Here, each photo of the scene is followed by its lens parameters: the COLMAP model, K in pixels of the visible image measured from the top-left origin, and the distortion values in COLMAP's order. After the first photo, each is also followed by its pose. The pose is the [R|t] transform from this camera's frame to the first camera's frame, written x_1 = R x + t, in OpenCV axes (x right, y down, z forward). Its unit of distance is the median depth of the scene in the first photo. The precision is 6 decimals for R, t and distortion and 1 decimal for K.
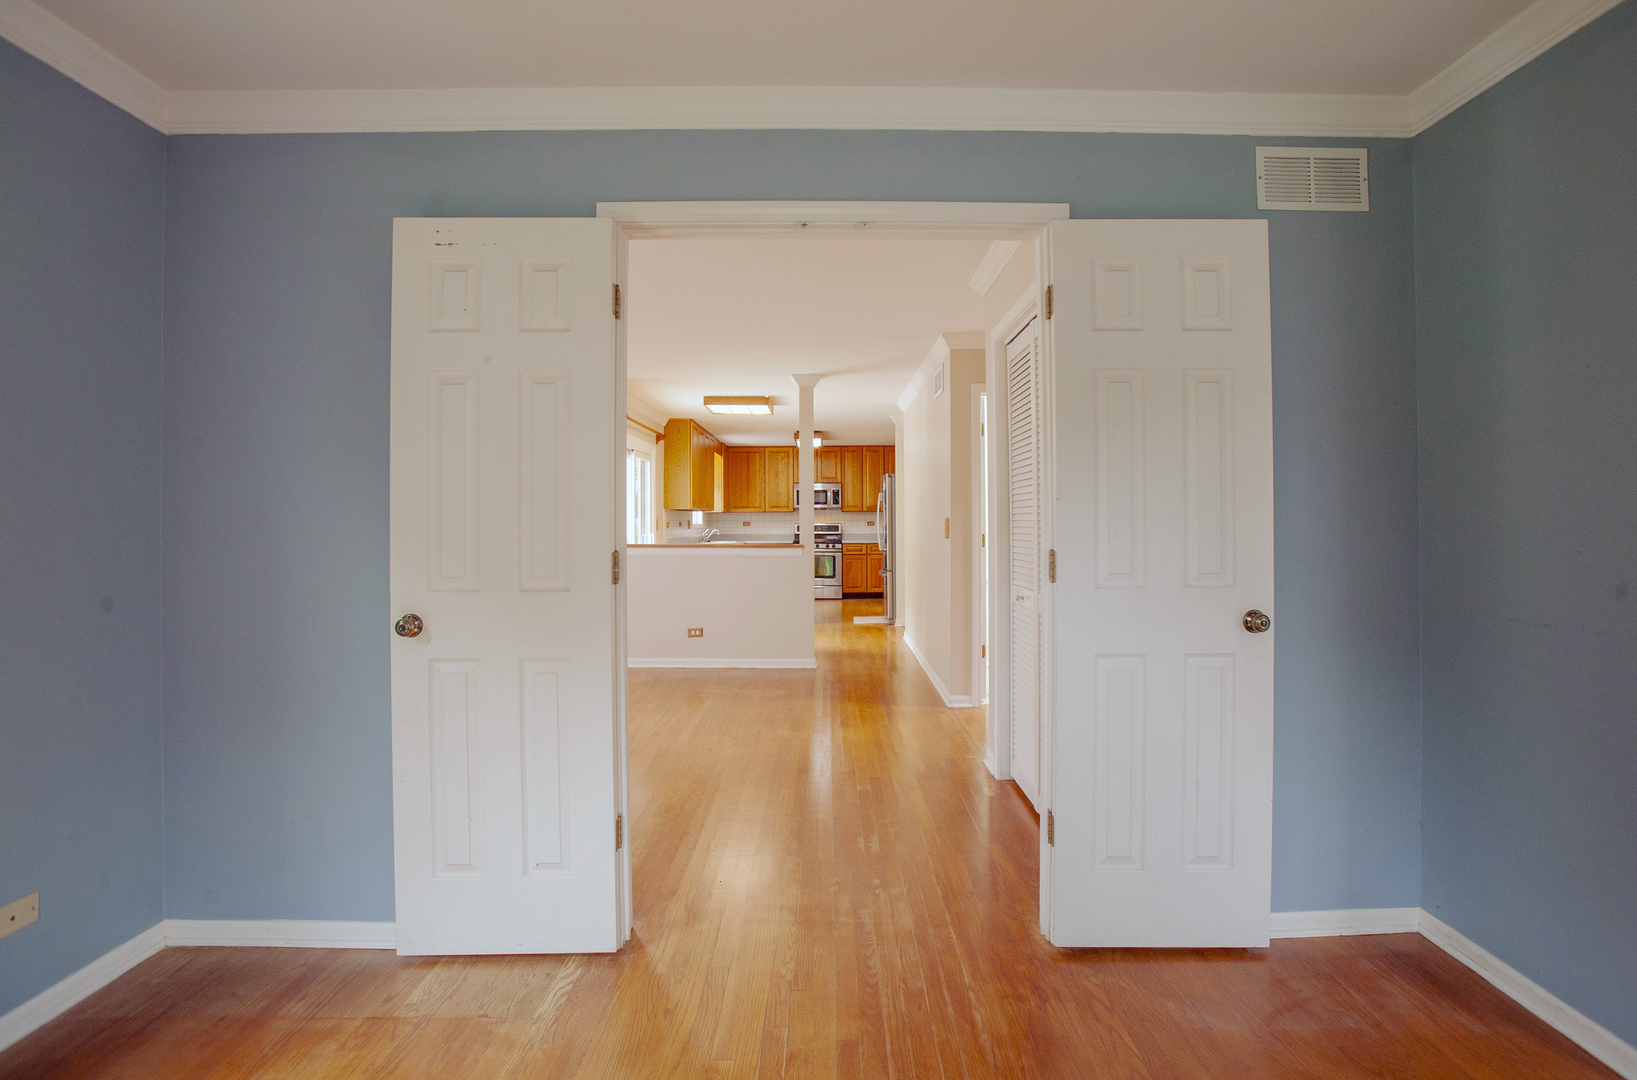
lens RADIAL K [[775.3, 0, 825.1], [0, 775.3, 519.8], [0, 0, 1]] dist [-0.003427, -0.000070]
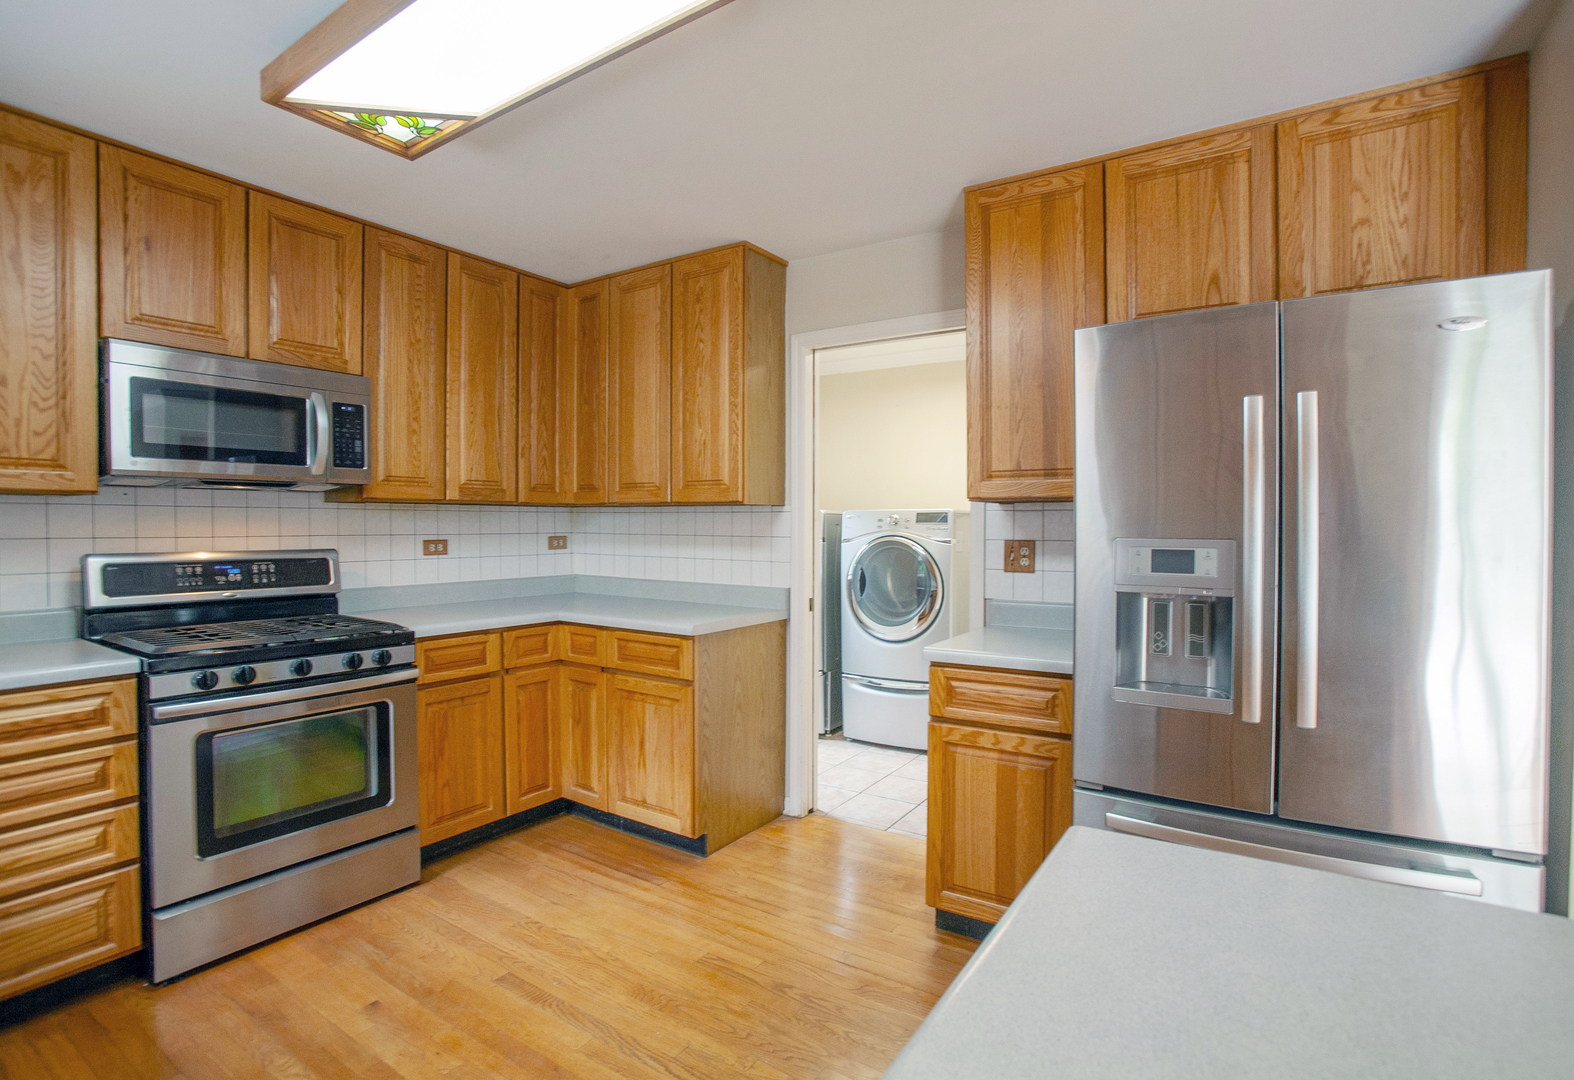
lens RADIAL K [[764.6, 0, 787.0], [0, 764.6, 540.0], [0, 0, 1]] dist [-0.068731, 0.032200]
pose [[0.555122, -0.011133, 0.831695, -0.104667], [-0.006103, 0.999829, 0.017457, -0.003465], [-0.831747, -0.014767, 0.554959, 0.835503]]
